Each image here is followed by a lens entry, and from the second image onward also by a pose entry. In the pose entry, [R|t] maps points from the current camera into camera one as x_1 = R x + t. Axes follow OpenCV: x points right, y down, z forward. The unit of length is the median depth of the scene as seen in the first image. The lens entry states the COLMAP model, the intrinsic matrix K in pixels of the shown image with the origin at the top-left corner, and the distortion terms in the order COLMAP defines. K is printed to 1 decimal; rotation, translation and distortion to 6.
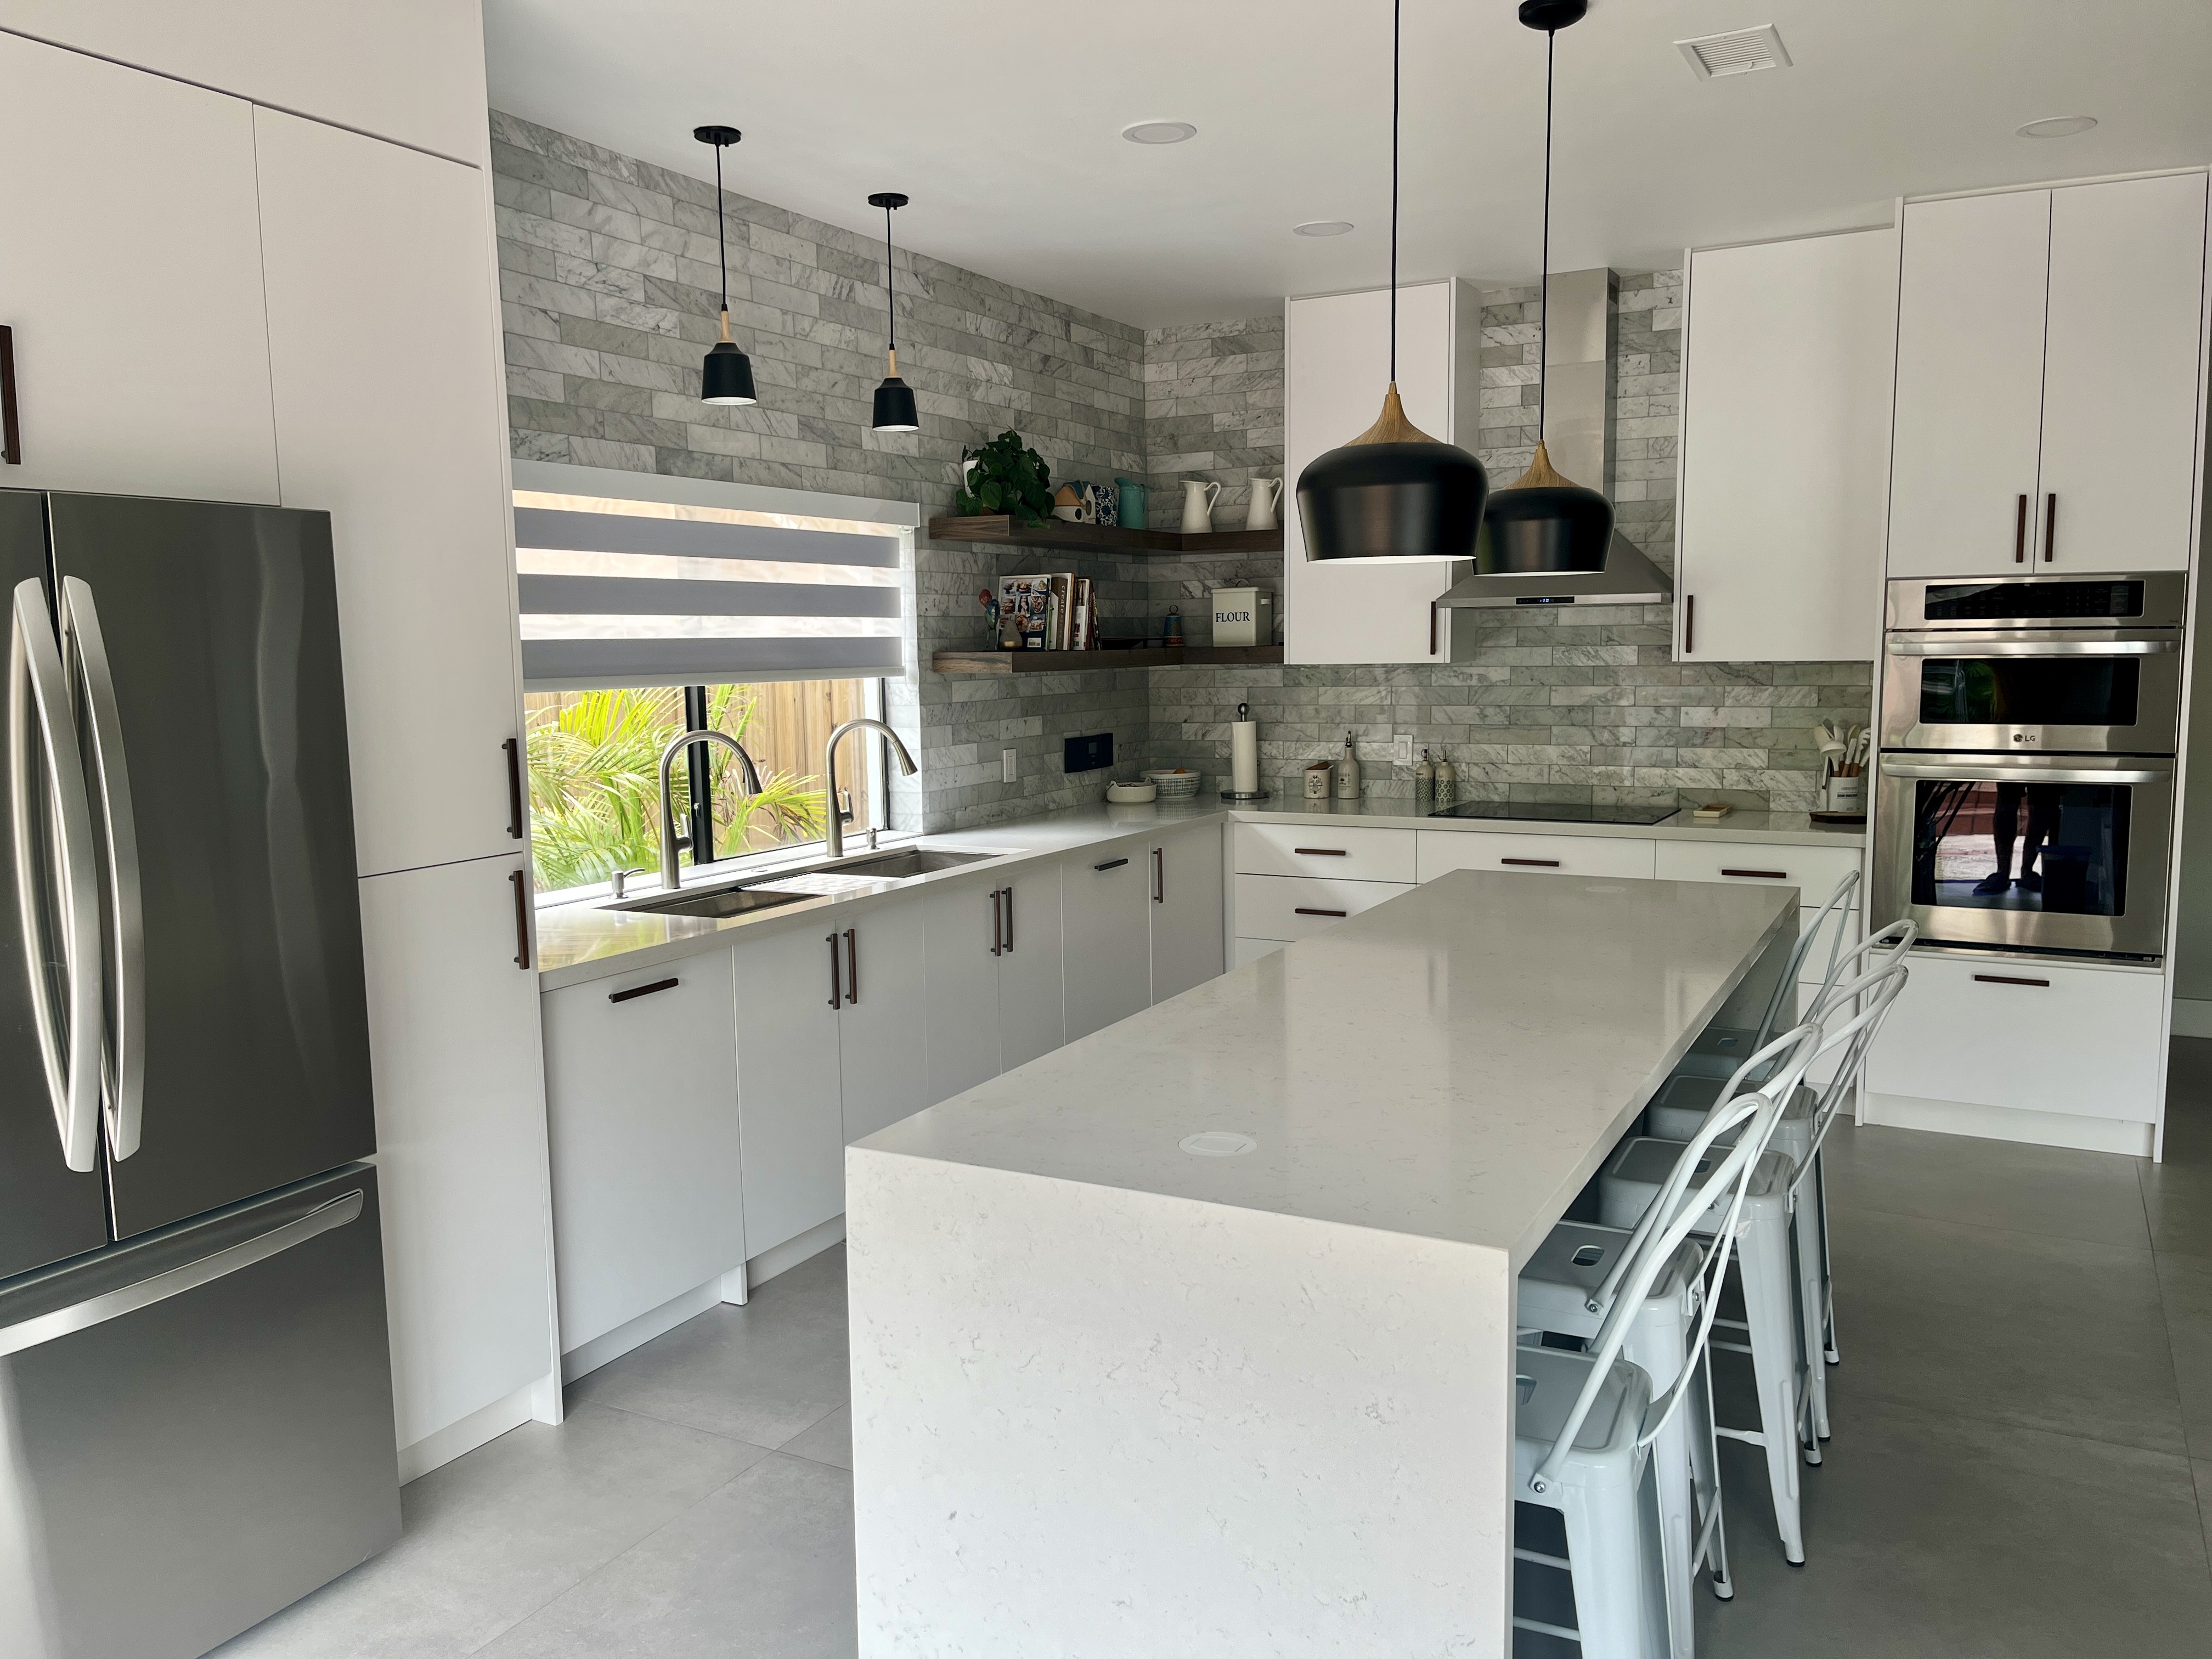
lens RADIAL K [[1685.8, 0, 1096.1], [0, 1685.8, 830.4], [0, 0, 1]] dist [0.069418, -0.071085]
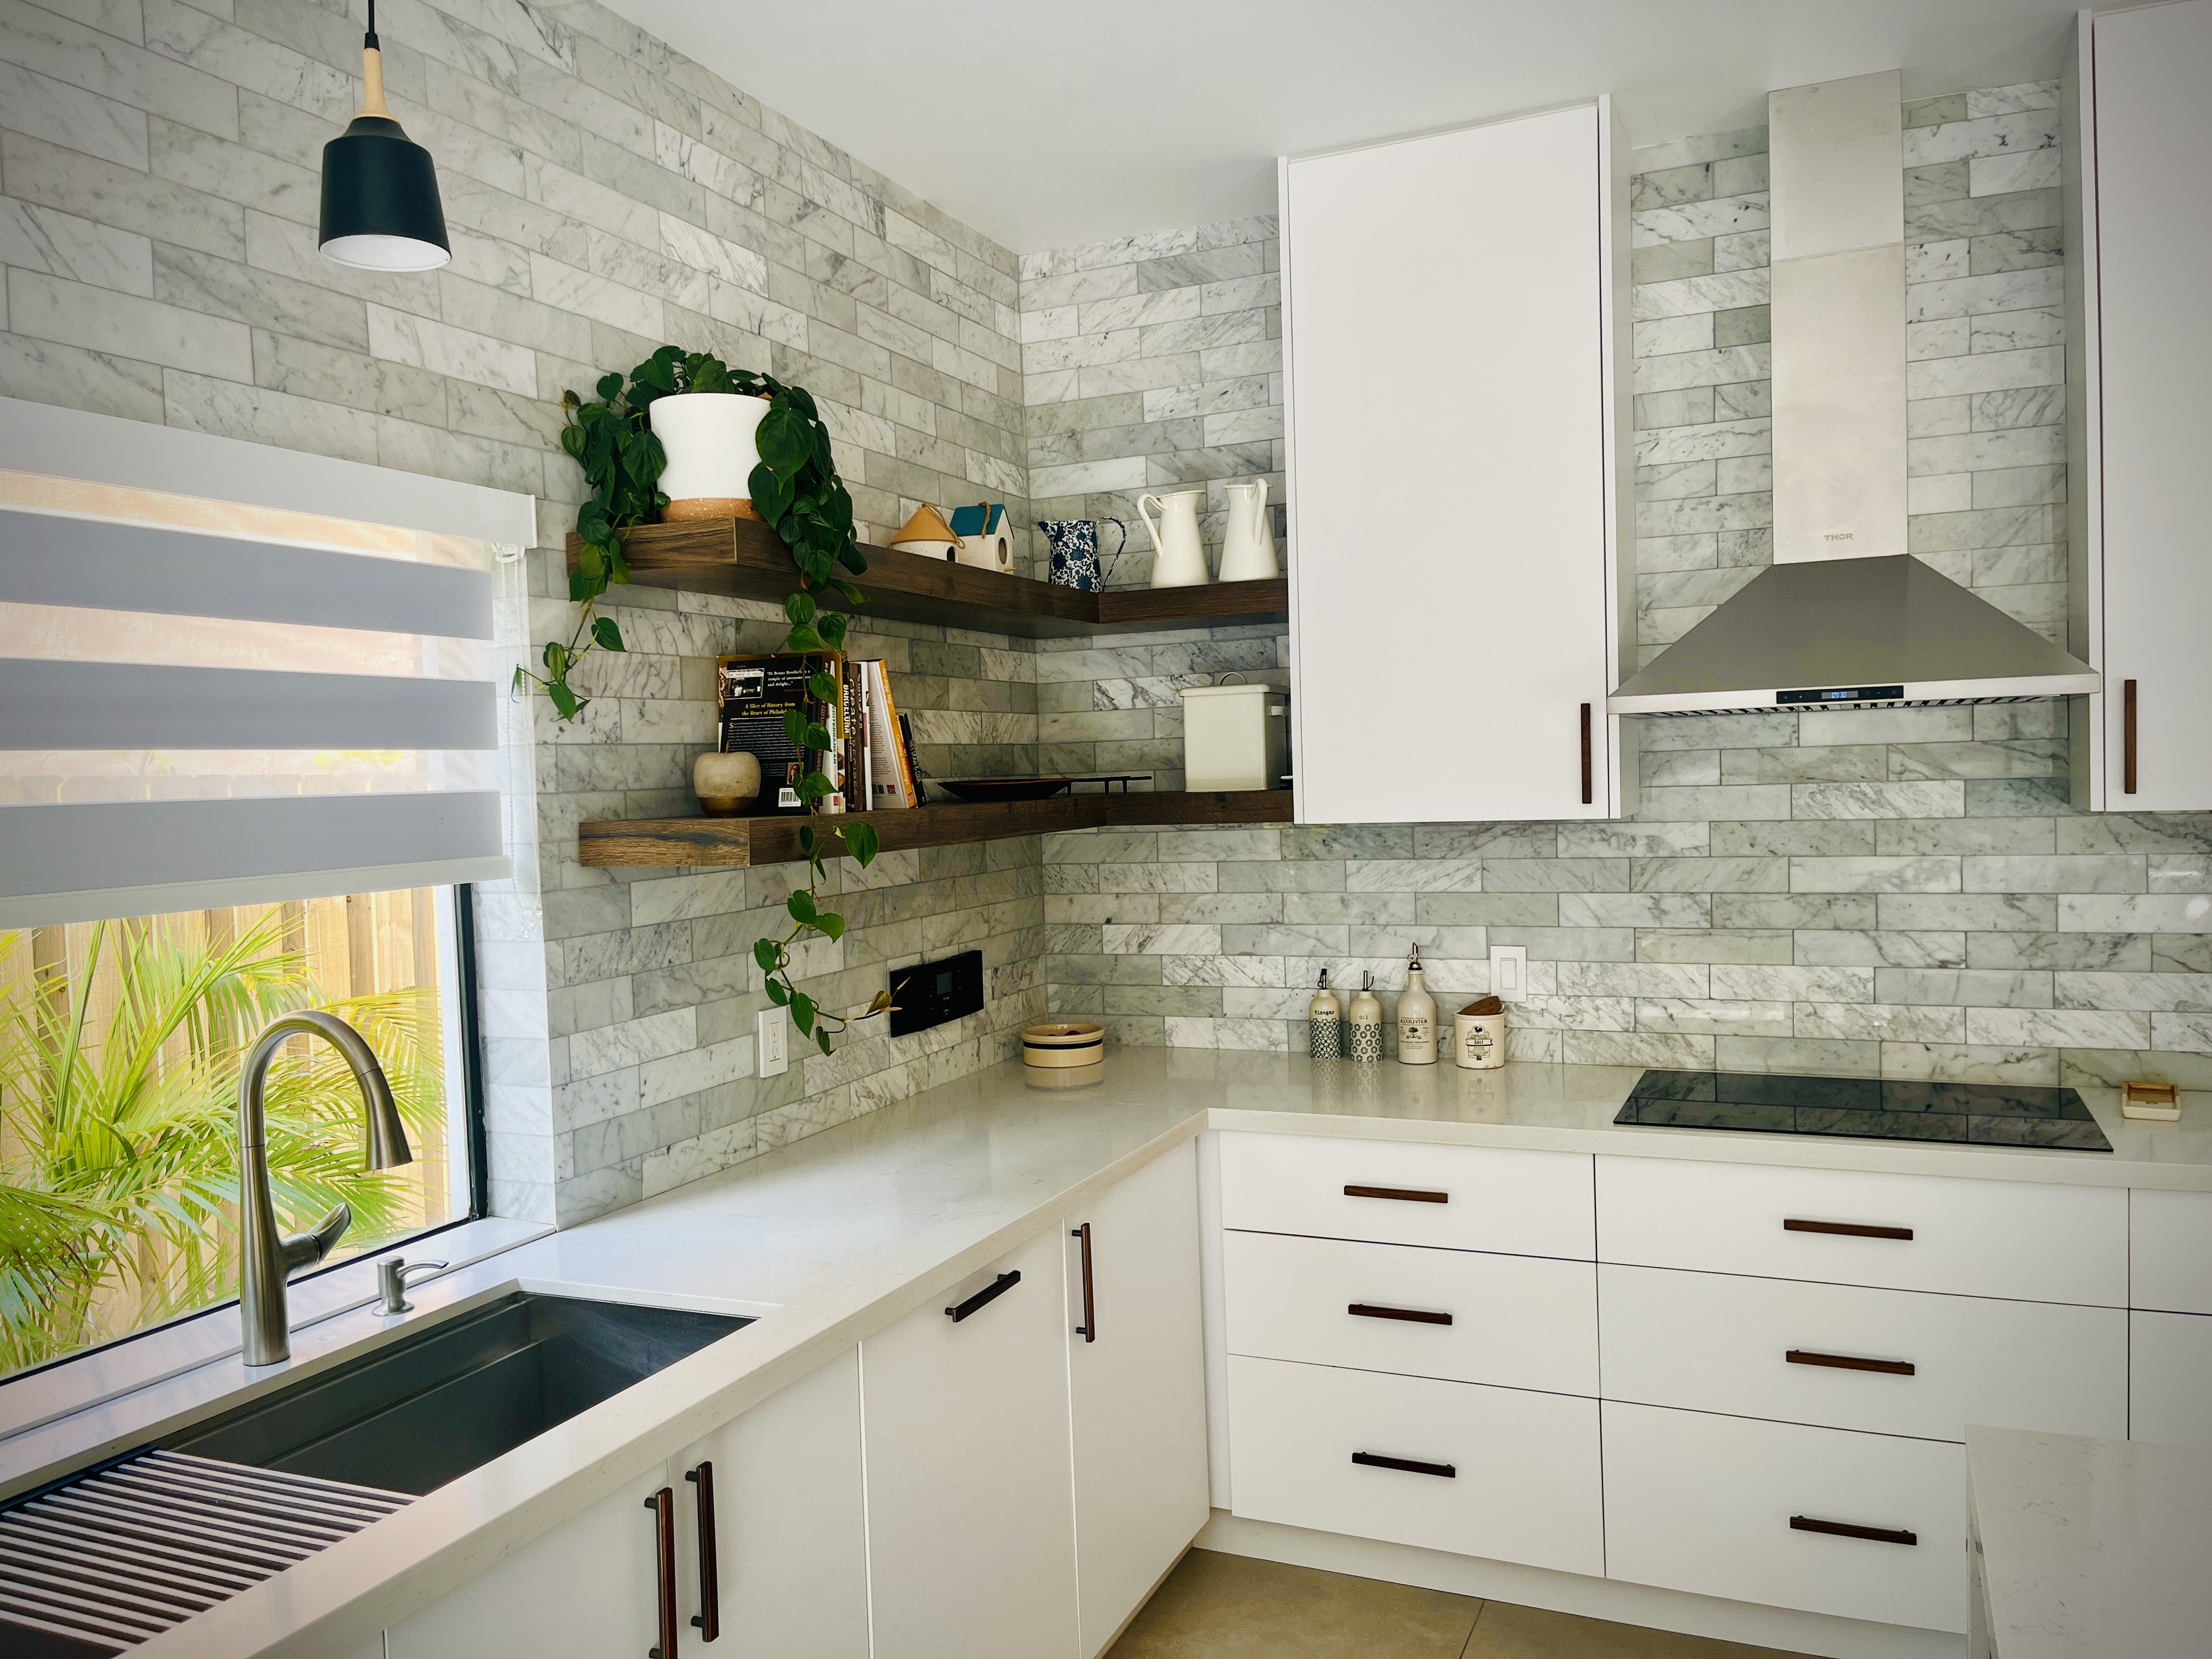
lens RADIAL K [[1685.8, 0, 1127.5], [0, 1685.8, 825.5], [0, 0, 1]] dist [0.069418, -0.071085]
pose [[0.995180, -0.021159, 0.095758, 0.006432], [0.028823, 0.996428, -0.079379, -0.061409], [-0.093736, 0.081757, 0.992235, 0.508489]]
